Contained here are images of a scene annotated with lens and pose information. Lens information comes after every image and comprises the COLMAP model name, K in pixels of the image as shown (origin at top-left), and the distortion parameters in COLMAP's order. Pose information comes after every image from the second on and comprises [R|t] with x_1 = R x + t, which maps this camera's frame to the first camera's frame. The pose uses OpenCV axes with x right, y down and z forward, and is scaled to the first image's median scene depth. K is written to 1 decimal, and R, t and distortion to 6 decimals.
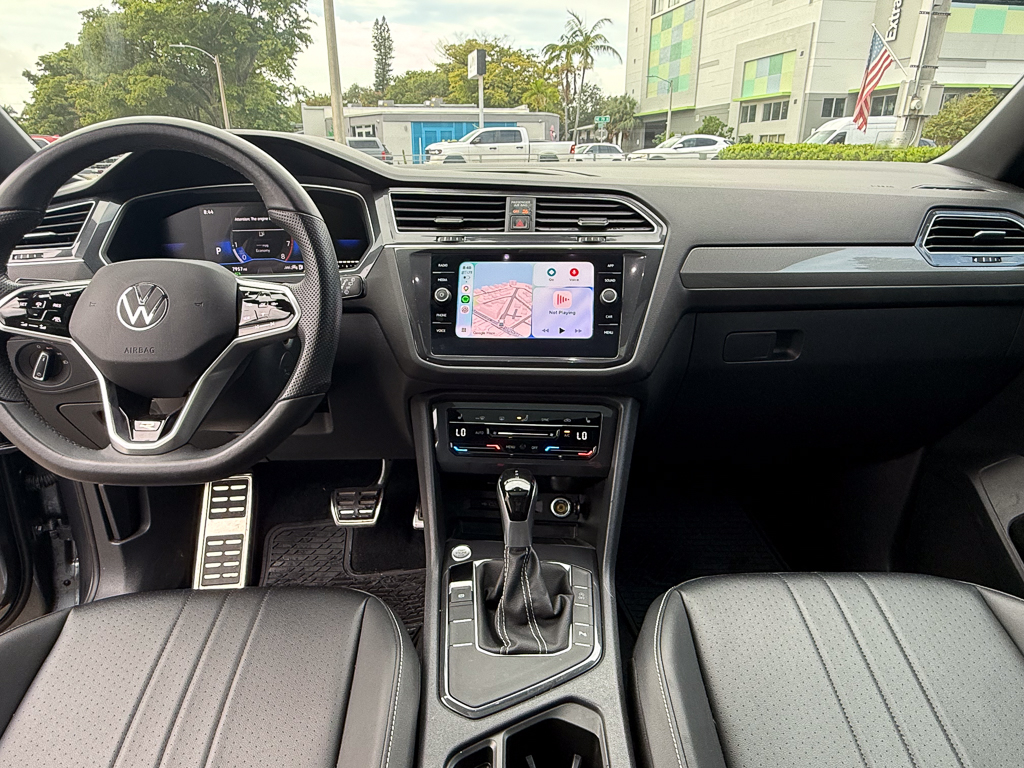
lens RADIAL K [[637.2, 0, 513.9], [0, 637.2, 382.2], [0, 0, 1]] dist [0.026636, 0.001322]
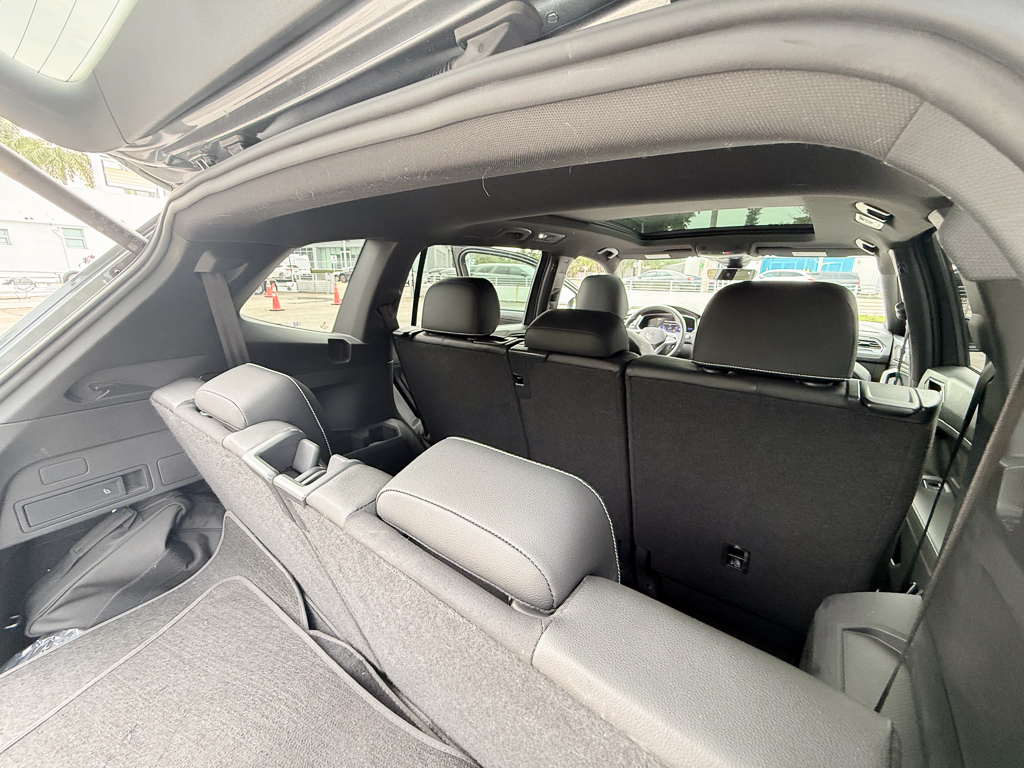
lens RADIAL K [[411.4, 0, 511.6], [0, 411.4, 384.5], [0, 0, 1]] dist [0.000165, 0.000002]
pose [[0.784612, 0.159777, -0.599045, 0.659007], [-0.200606, 0.979671, -0.001451, 0.505932], [0.586635, 0.121311, 0.800714, -2.358203]]
